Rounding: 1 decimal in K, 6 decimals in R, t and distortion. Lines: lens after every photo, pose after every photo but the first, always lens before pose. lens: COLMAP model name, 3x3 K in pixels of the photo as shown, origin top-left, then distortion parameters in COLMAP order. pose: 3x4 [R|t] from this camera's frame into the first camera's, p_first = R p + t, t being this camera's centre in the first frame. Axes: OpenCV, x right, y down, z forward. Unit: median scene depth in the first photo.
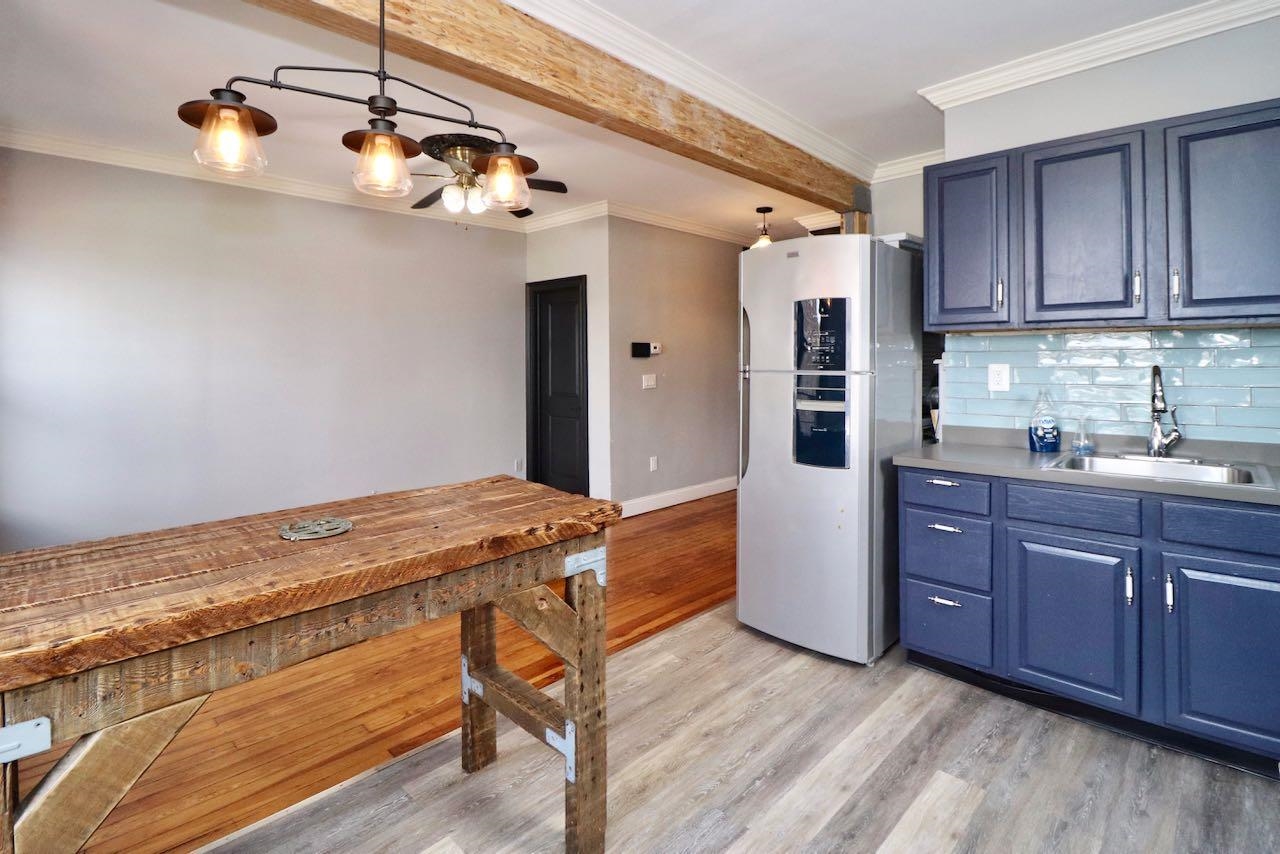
lens RADIAL K [[592.7, 0, 643.4], [0, 592.7, 364.4], [0, 0, 1]] dist [-0.019148, -0.000782]
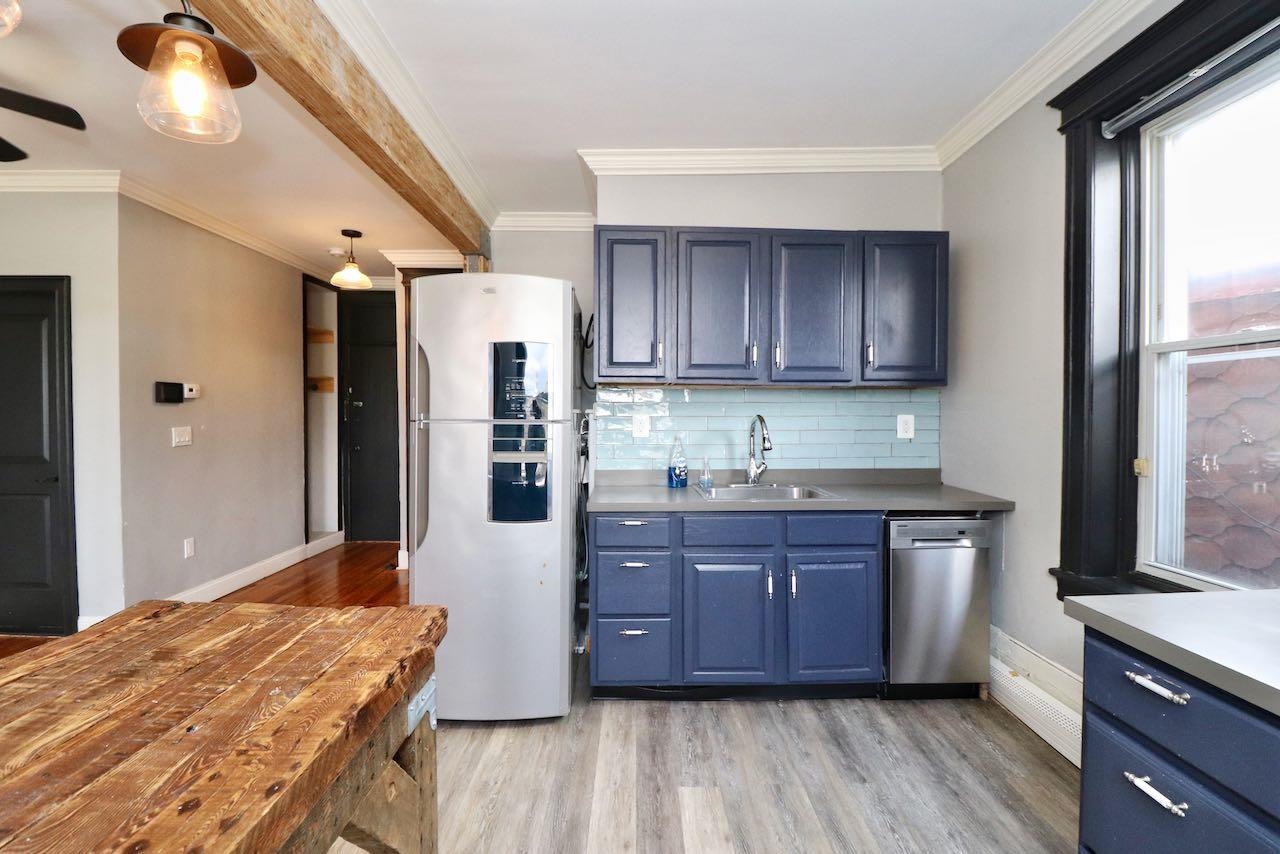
lens RADIAL K [[595.0, 0, 623.6], [0, 595.0, 424.7], [0, 0, 1]] dist [0.000920, -0.011689]
pose [[0.714285, -0.007222, 0.699818, -0.245855], [-0.003860, 0.999891, 0.014258, 0.004914], [-0.699844, -0.012885, 0.714179, 0.215549]]
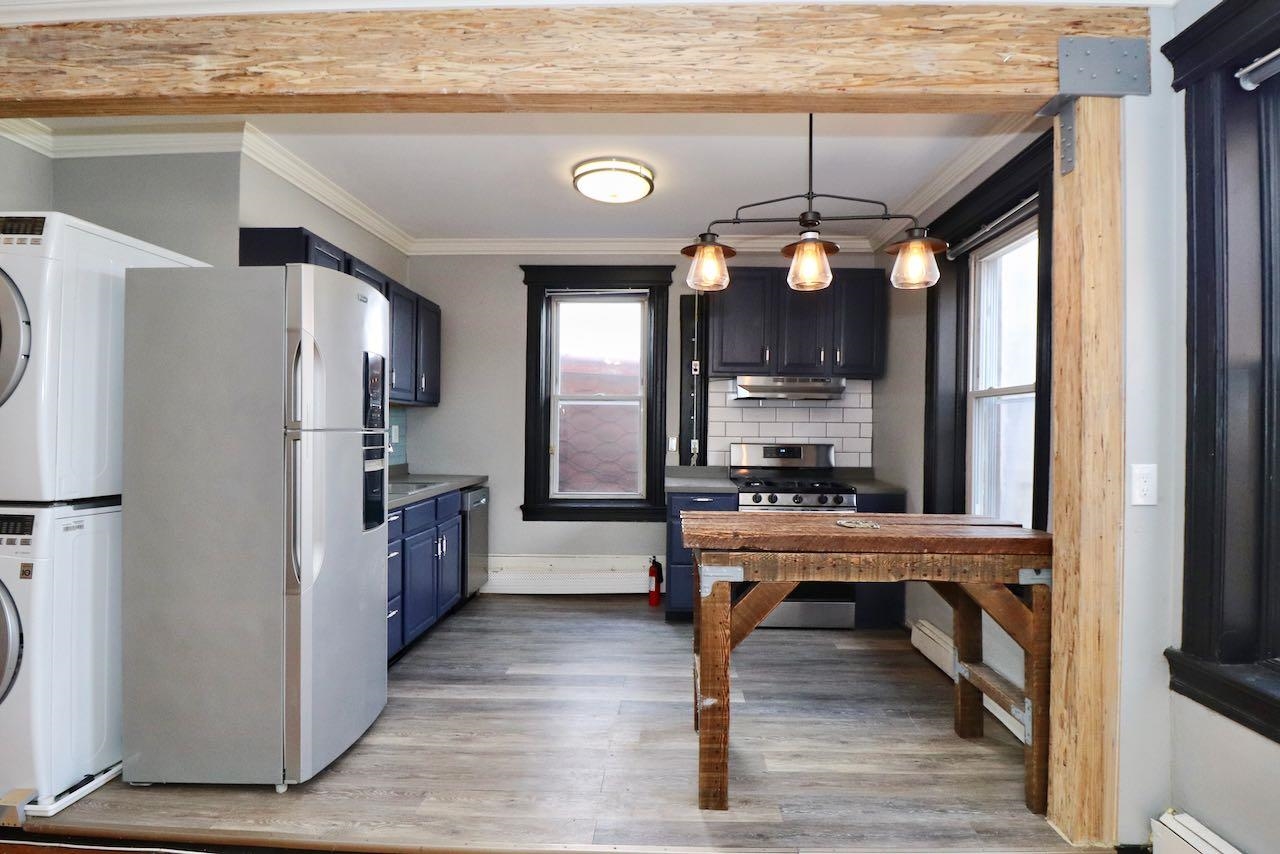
lens RADIAL K [[607.4, 0, 658.9], [0, 607.4, 424.0], [0, 0, 1]] dist [-0.001185, -0.011993]
pose [[-0.679477, 0.004860, 0.733681, -0.756050], [-0.005327, 0.999919, -0.011557, 0.012000], [-0.733677, -0.011761, -0.679396, 1.353910]]
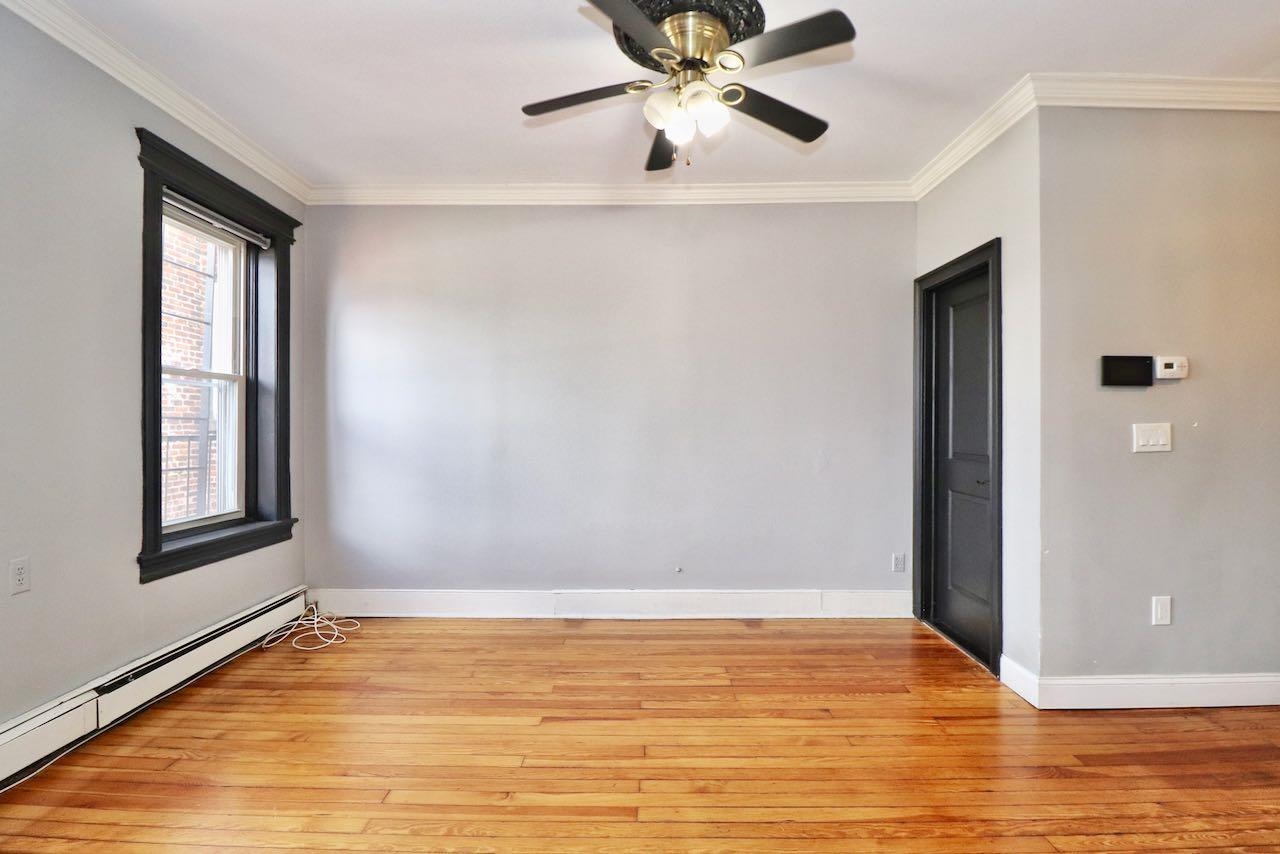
lens RADIAL K [[590.5, 0, 645.1], [0, 590.5, 428.5], [0, 0, 1]] dist [-0.012380, -0.010483]
pose [[0.694882, 0.010313, -0.719049, 0.137089], [-0.006897, 0.999947, 0.007677, 0.045883], [0.719090, -0.000376, 0.694917, 0.834128]]
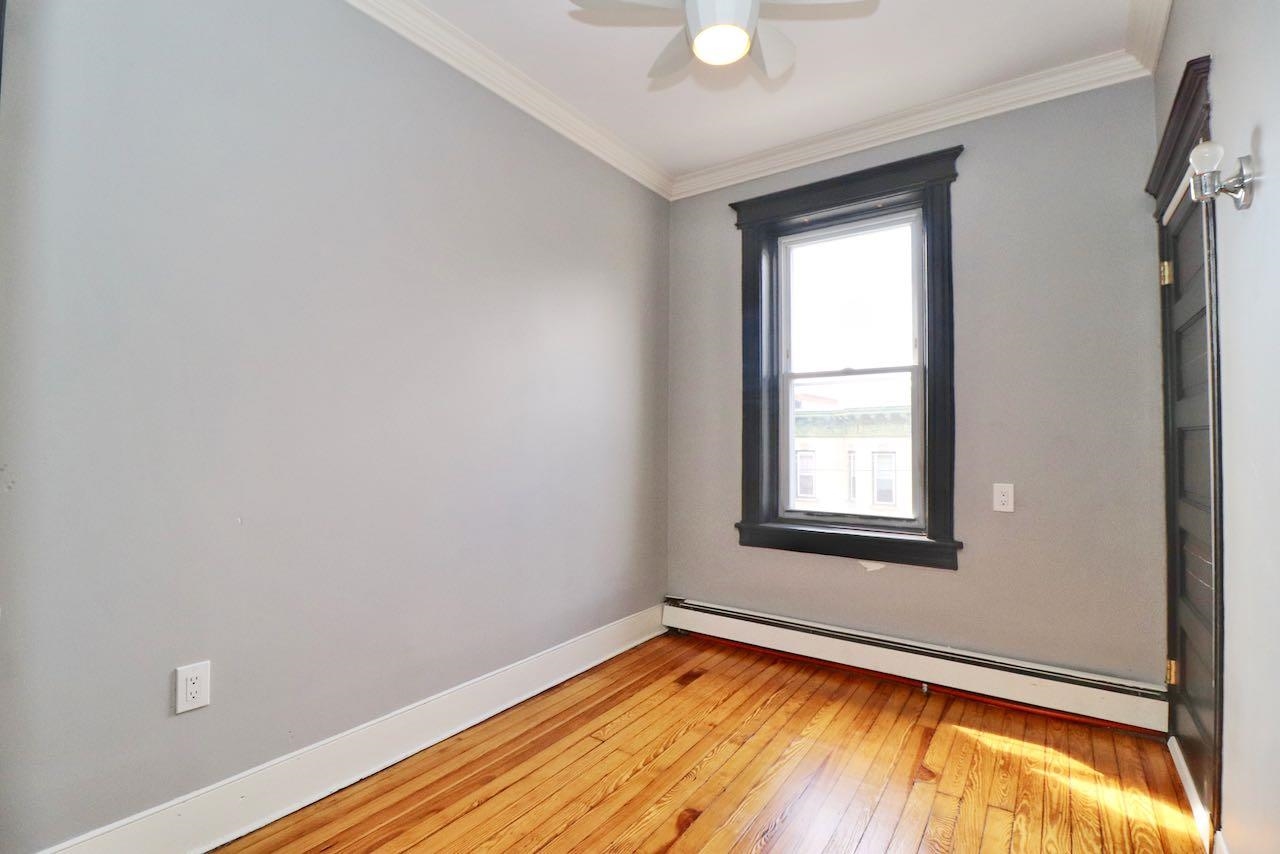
lens RADIAL K [[590.5, 0, 645.1], [0, 590.5, 428.5], [0, 0, 1]] dist [-0.012380, -0.010483]
pose [[-0.986499, 0.006804, -0.163626, -0.754350], [0.009700, 0.999810, -0.016906, 0.084413], [0.163480, -0.018264, -0.986378, 2.188877]]
